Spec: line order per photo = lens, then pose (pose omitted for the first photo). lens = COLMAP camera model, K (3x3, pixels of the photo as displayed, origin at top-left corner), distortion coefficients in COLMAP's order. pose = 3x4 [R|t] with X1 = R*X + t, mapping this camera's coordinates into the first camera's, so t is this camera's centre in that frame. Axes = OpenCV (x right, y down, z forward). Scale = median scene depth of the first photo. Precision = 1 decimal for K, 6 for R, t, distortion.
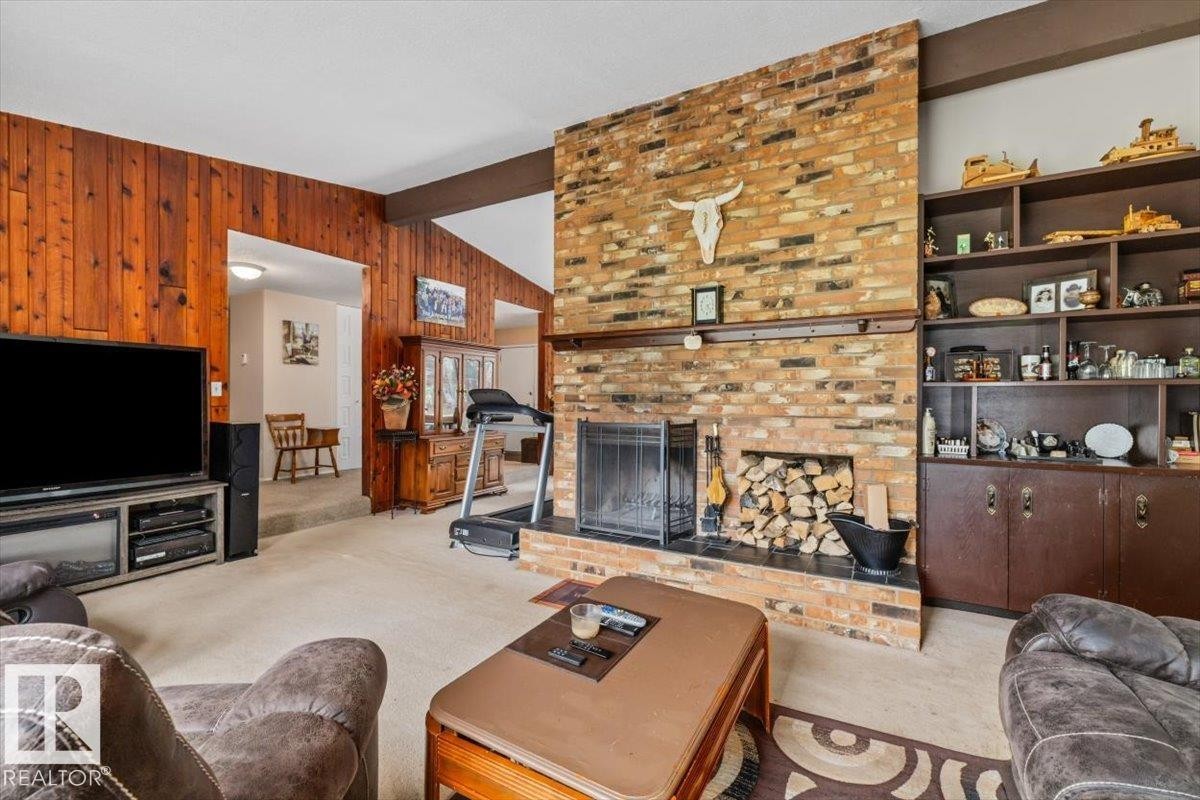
lens RADIAL K [[508.7, 0, 600.5], [0, 508.7, 400.2], [0, 0, 1]] dist [0.003451, 0.000231]
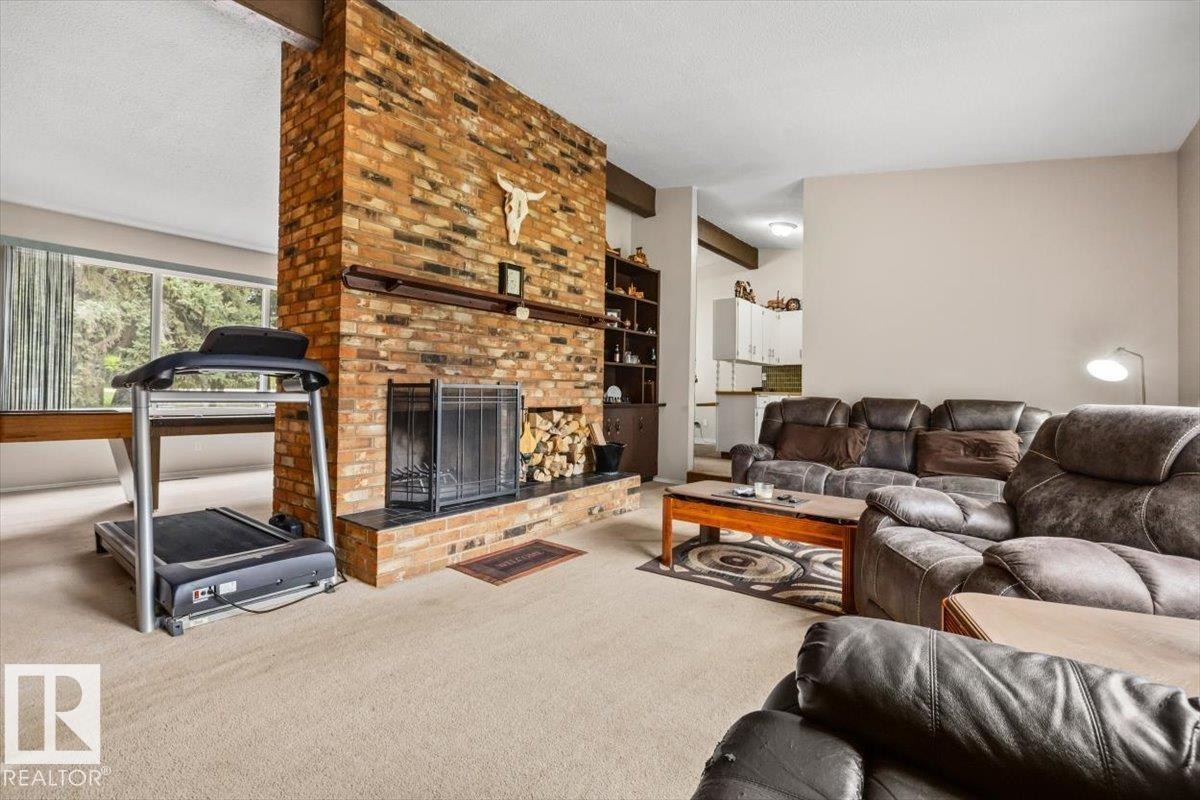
lens RADIAL K [[508.7, 0, 592.5], [0, 508.7, 389.7], [0, 0, 1]] dist [0.003451, 0.000231]
pose [[0.178695, 0.004577, 0.983894, -0.821880], [-0.006615, 0.999972, -0.003451, 0.054675], [-0.983882, -0.005892, 0.178721, 0.586102]]
